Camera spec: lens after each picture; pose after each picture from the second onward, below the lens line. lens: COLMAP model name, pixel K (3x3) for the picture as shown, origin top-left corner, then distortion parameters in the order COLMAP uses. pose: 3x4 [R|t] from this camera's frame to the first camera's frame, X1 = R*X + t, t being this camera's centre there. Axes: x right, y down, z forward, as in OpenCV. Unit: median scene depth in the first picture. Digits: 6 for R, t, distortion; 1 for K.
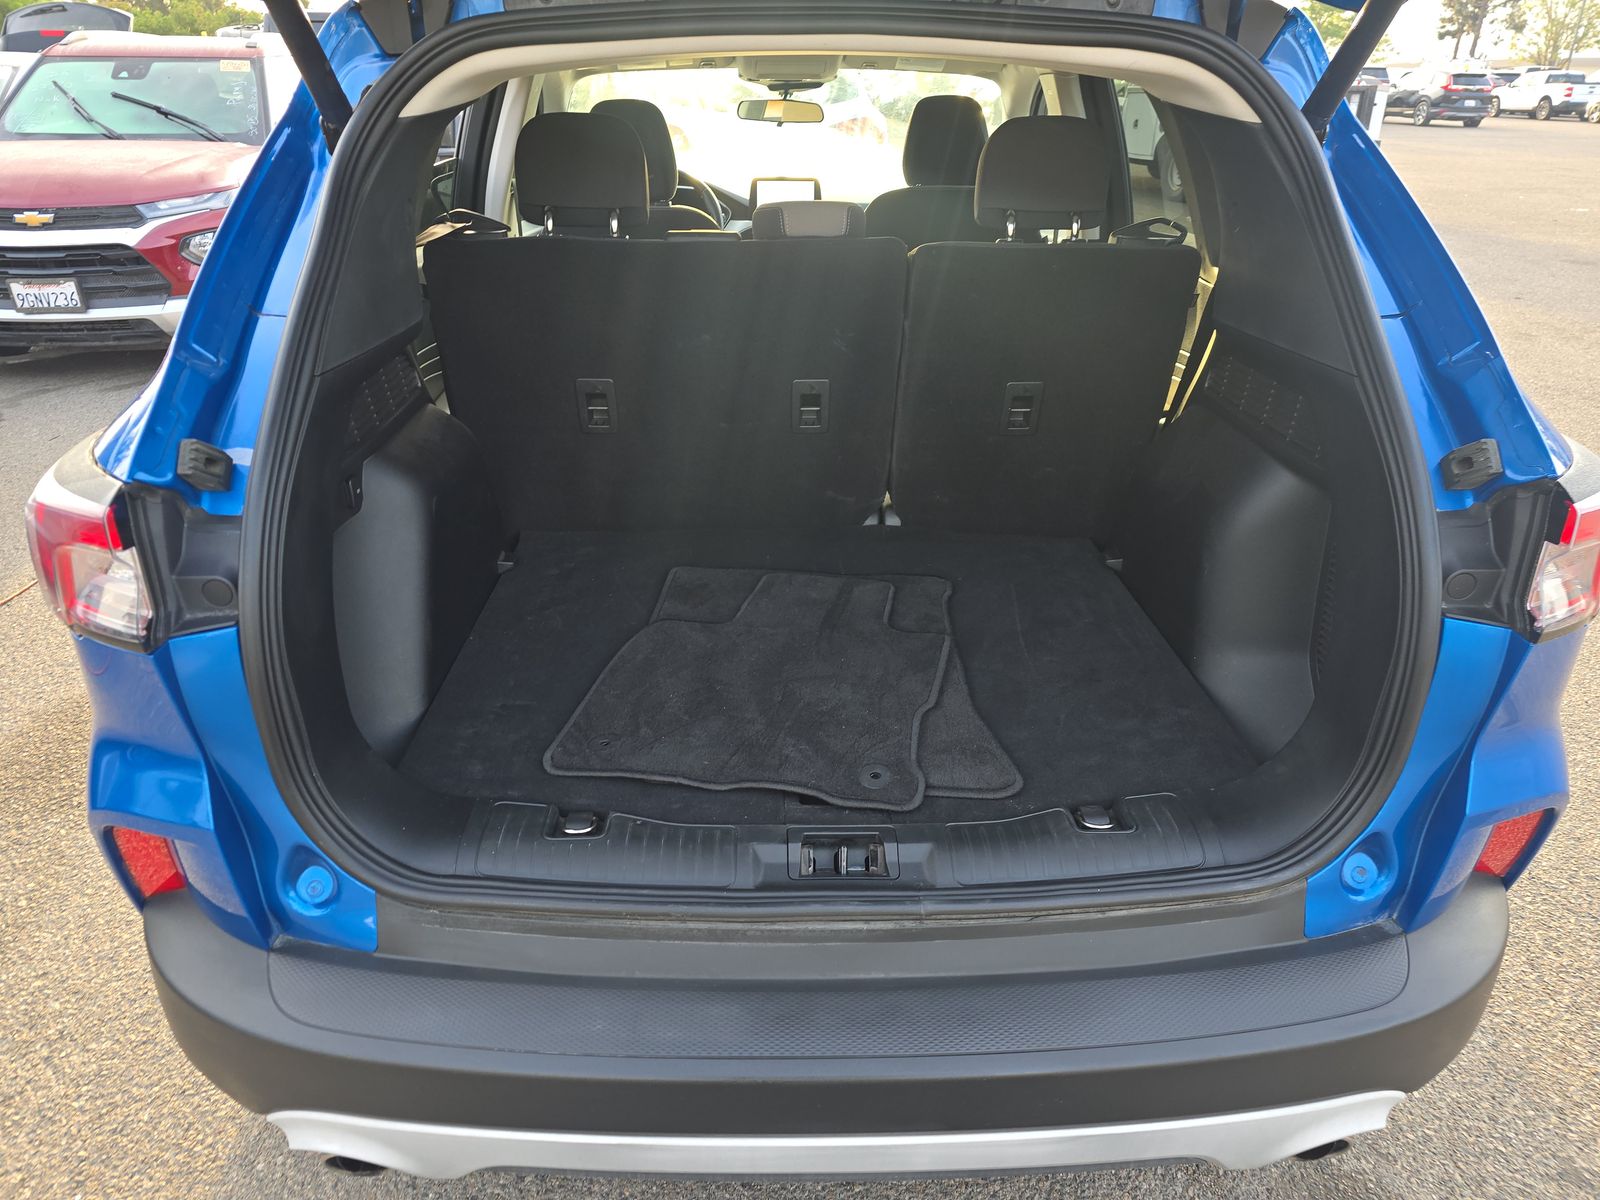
lens RADIAL K [[1074.9, 0, 789.7], [0, 1074.9, 593.4], [0, 0, 1]] dist [0.042053, -0.033432]
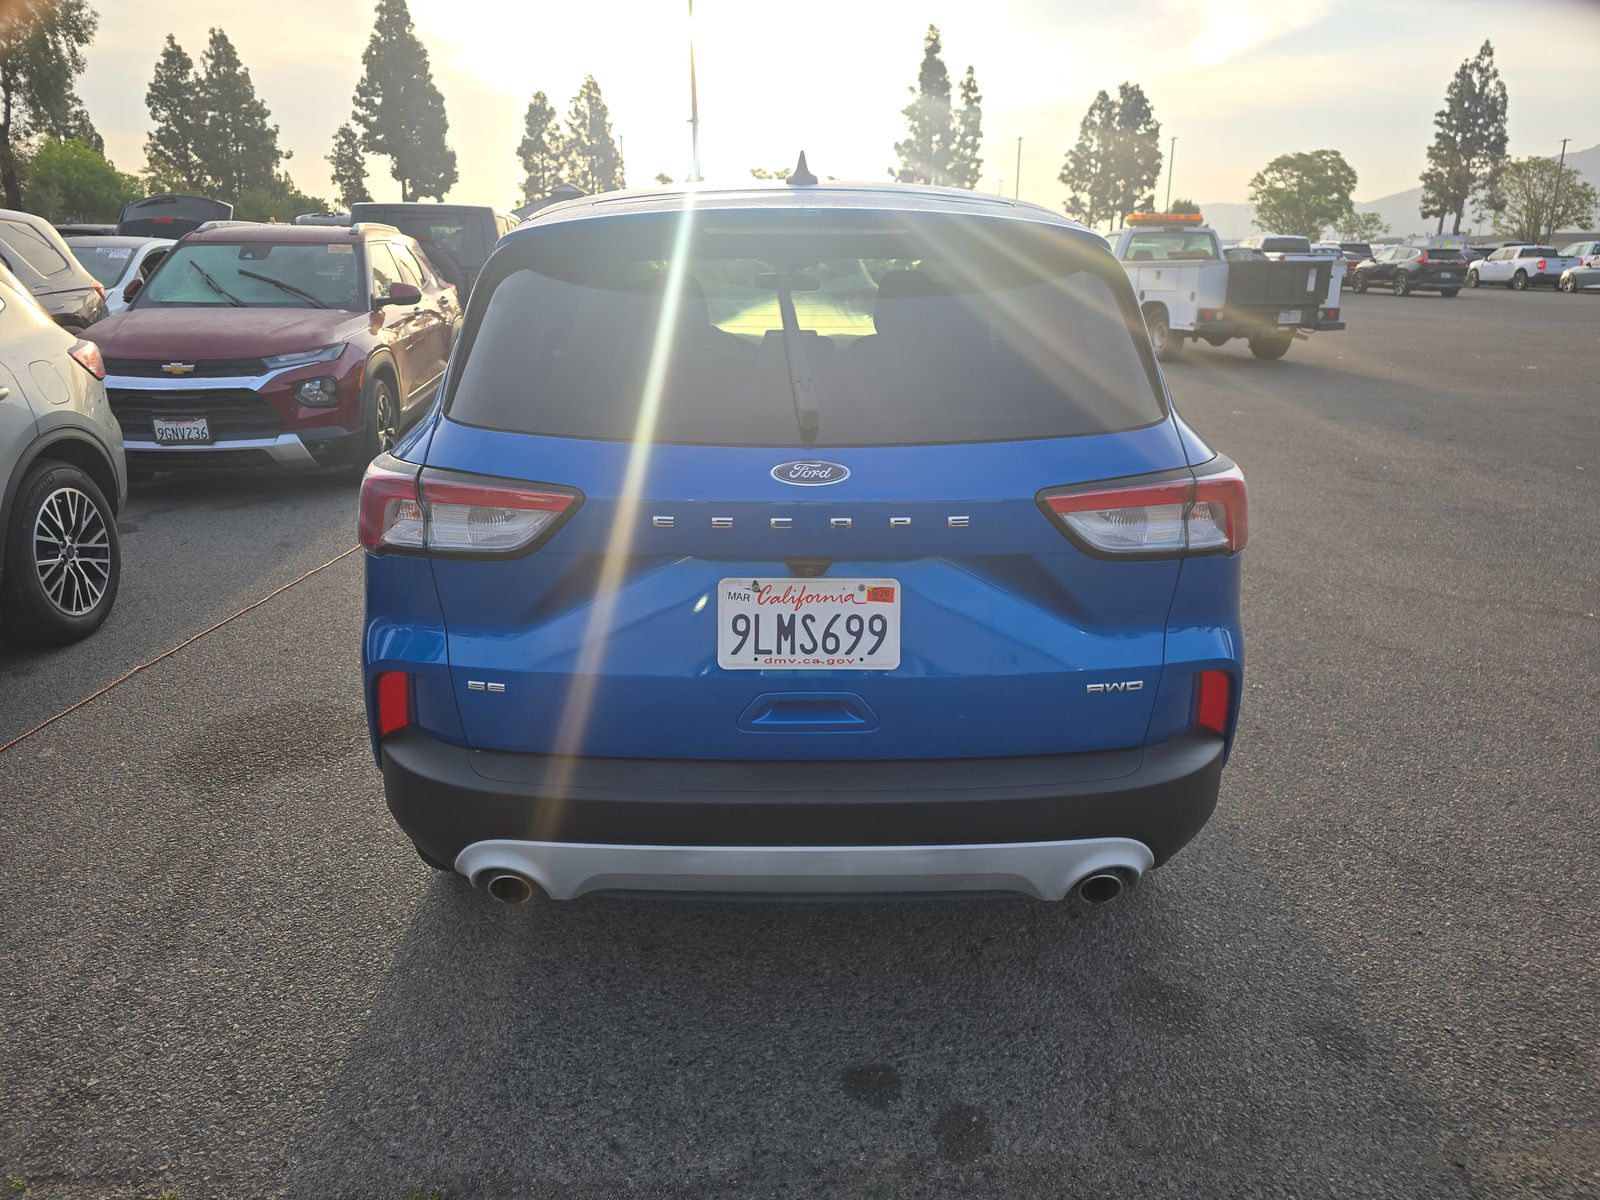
lens RADIAL K [[1074.9, 0, 789.7], [0, 1074.9, 593.4], [0, 0, 1]] dist [0.042053, -0.033432]
pose [[0.999826, 0.002502, -0.018488, 0.010396], [-0.005063, 0.990164, -0.139823, 0.058510], [0.017956, 0.139892, 0.990004, -0.127134]]
